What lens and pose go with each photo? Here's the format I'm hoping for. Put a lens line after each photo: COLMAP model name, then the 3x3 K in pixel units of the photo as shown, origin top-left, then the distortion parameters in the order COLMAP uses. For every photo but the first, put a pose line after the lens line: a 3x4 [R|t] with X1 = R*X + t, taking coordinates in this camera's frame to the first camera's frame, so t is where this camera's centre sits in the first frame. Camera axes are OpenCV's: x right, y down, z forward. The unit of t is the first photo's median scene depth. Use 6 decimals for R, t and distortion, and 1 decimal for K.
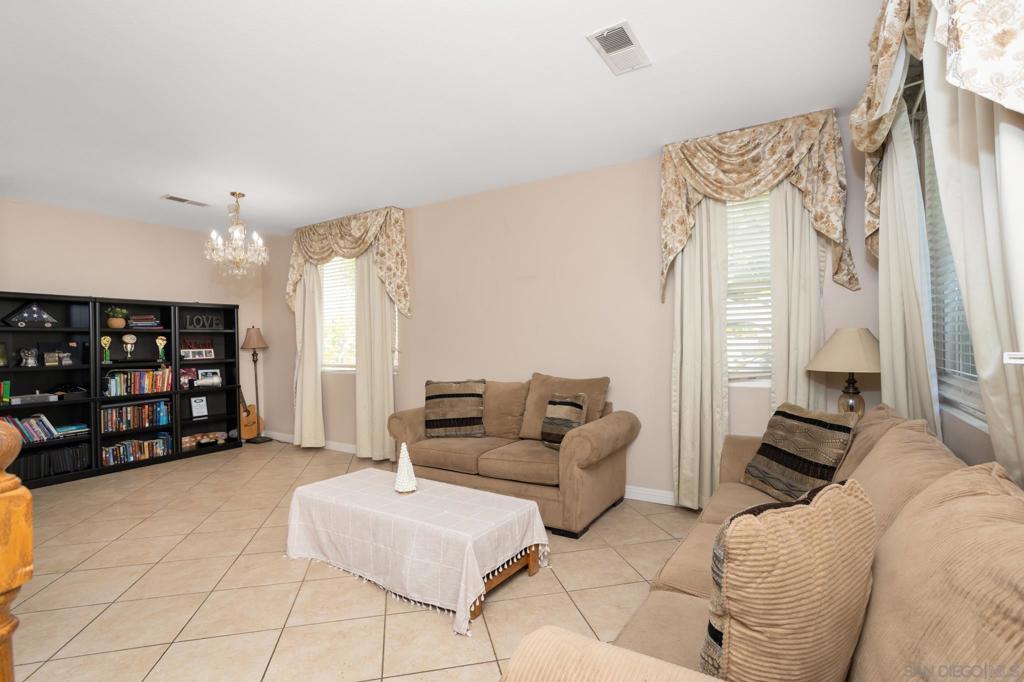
lens RADIAL K [[514.2, 0, 511.1], [0, 514.2, 342.2], [0, 0, 1]] dist [0.019178, 0.000770]
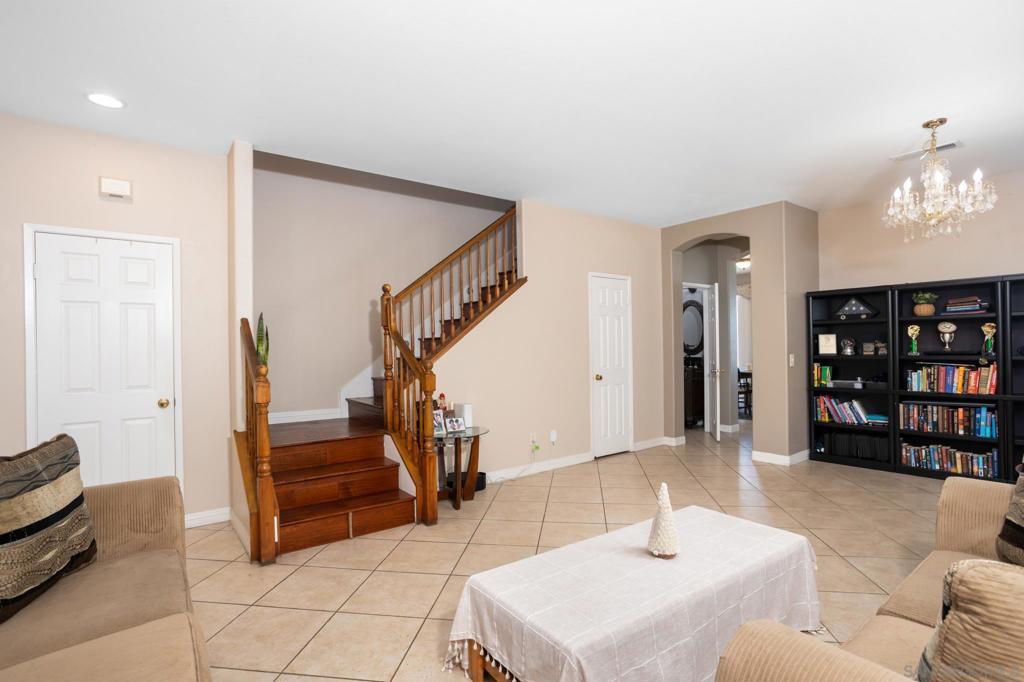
lens RADIAL K [[514.2, 0, 510.1], [0, 514.2, 341.7], [0, 0, 1]] dist [0.019178, 0.000770]
pose [[-0.352992, 0.016003, -0.935489, 0.328778], [0.023019, 0.999700, 0.008416, -0.006677], [0.935343, -0.018563, -0.353255, 0.657099]]
